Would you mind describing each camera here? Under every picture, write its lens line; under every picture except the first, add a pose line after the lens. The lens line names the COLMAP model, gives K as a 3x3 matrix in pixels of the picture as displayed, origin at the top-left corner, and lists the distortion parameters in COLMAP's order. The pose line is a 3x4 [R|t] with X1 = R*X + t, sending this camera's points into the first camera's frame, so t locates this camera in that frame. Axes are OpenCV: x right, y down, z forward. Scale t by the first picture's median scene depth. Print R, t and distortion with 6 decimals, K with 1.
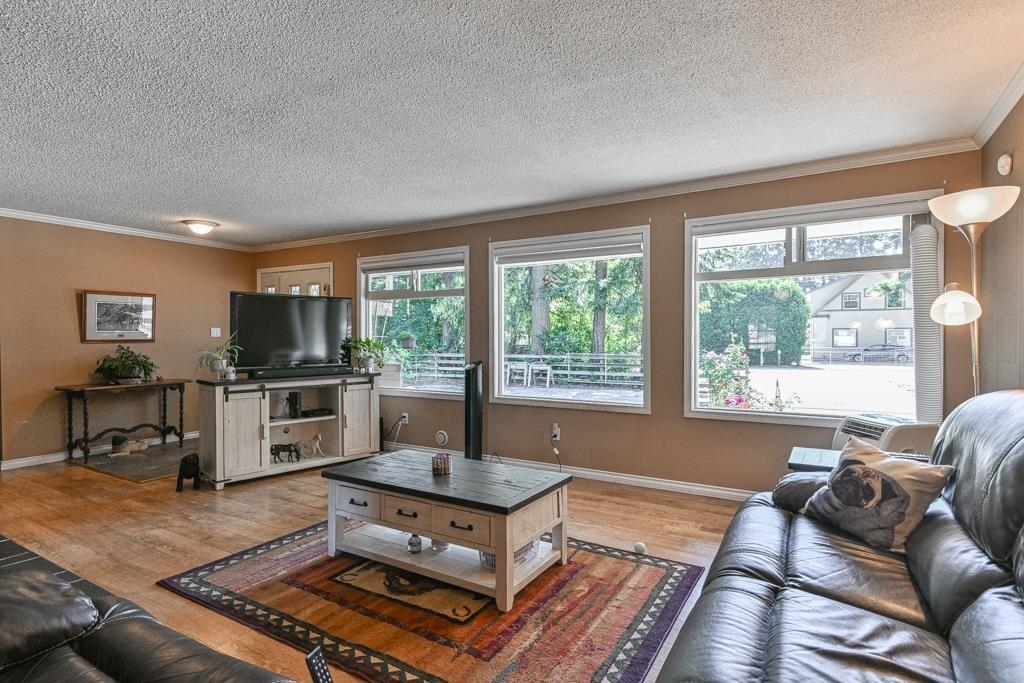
lens RADIAL K [[520.2, 0, 512.3], [0, 520.2, 343.6], [0, 0, 1]] dist [0.014099, -0.006003]
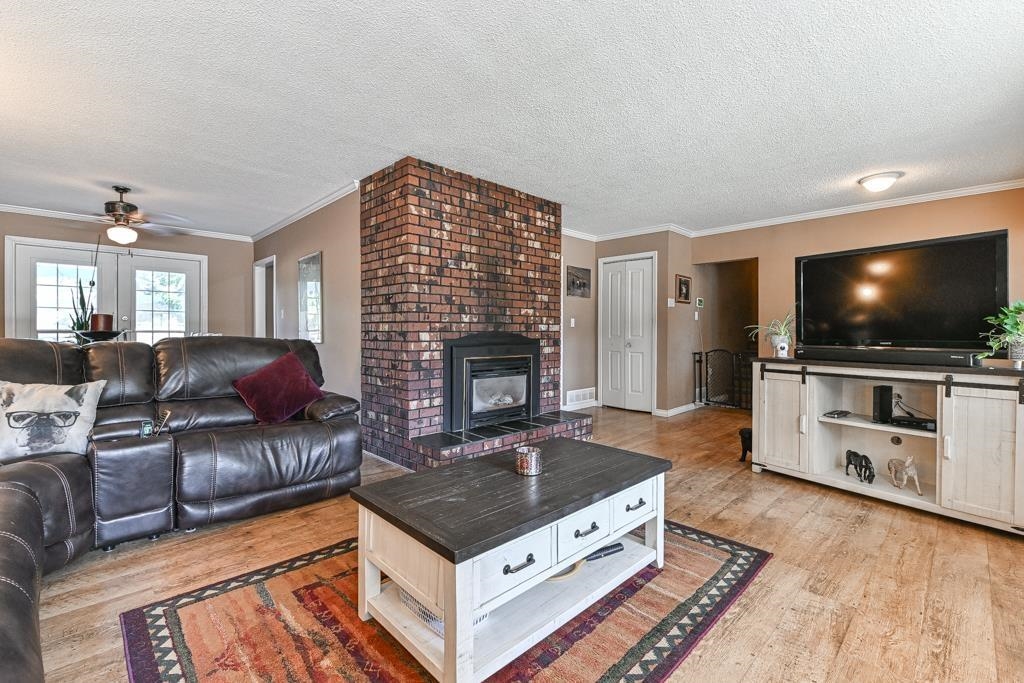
lens RADIAL K [[449.2, 0, 502.8], [0, 449.2, 334.9], [0, 0, 1]] dist [-0.003764, -0.002494]
pose [[-0.266891, 0.007209, -0.963700, 0.319685], [-0.010762, 0.999887, 0.010460, 0.026777], [0.963667, 0.013163, -0.266784, 0.727261]]
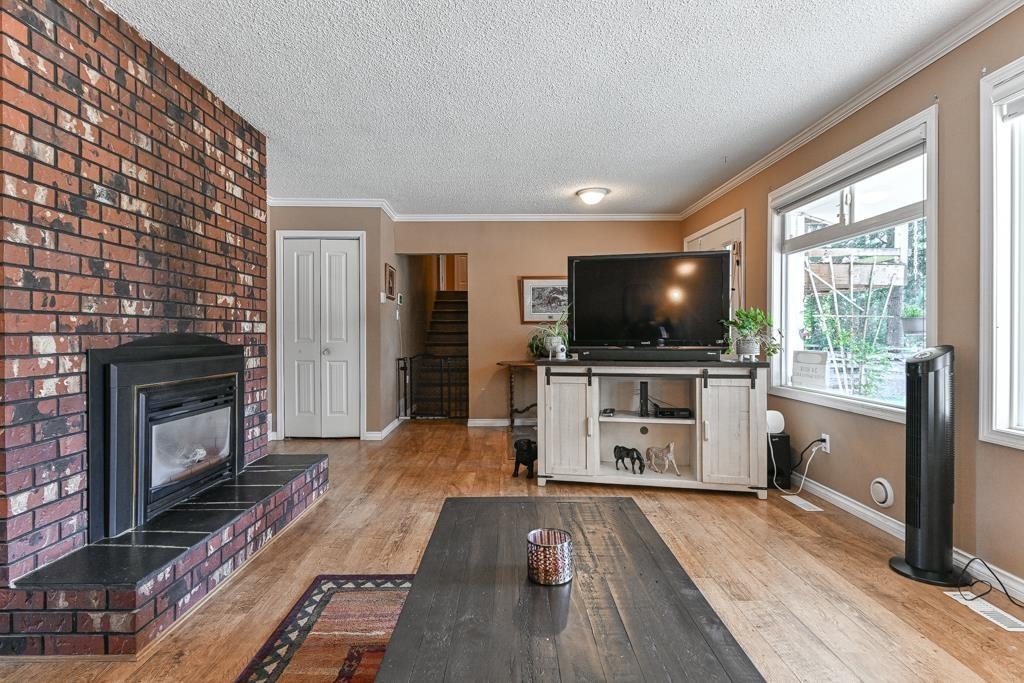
lens RADIAL K [[520.2, 0, 515.8], [0, 520.2, 336.8], [0, 0, 1]] dist [0.014099, -0.006003]
pose [[0.527592, 0.003892, -0.849489, 0.139859], [-0.006251, 0.999980, 0.000698, 0.030659], [0.849475, 0.004942, 0.527606, 0.478515]]
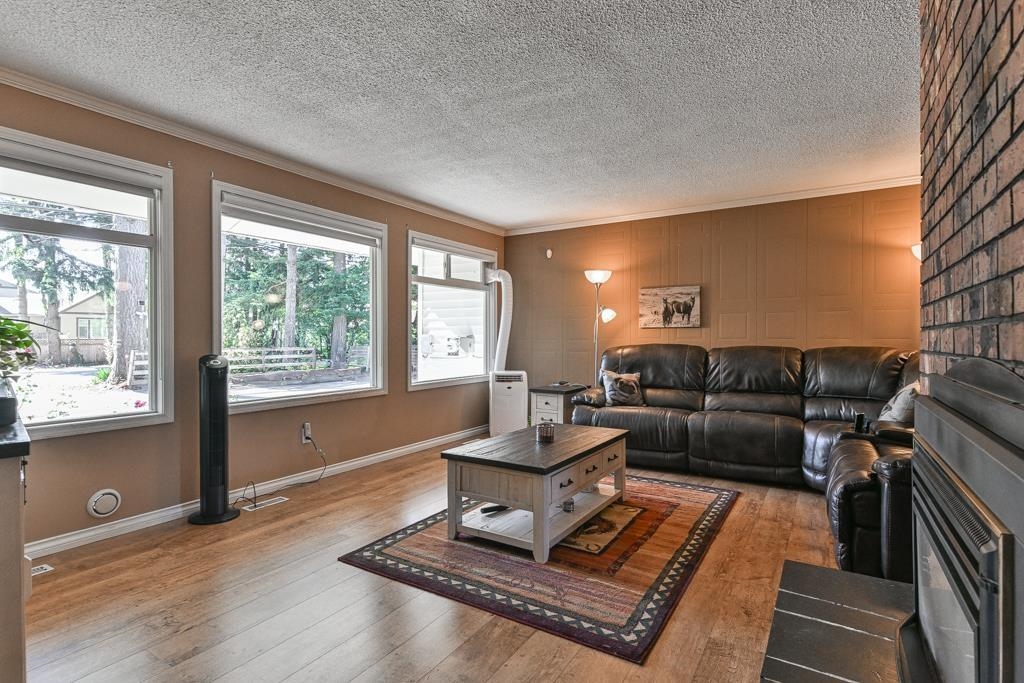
lens RADIAL K [[520.2, 0, 510.2], [0, 520.2, 338.5], [0, 0, 1]] dist [0.014099, -0.006003]
pose [[0.009980, 0.001659, 0.999949, -0.798803], [0.009981, 0.999949, -0.001759, 0.019469], [-0.999900, 0.009998, 0.009963, 0.680092]]
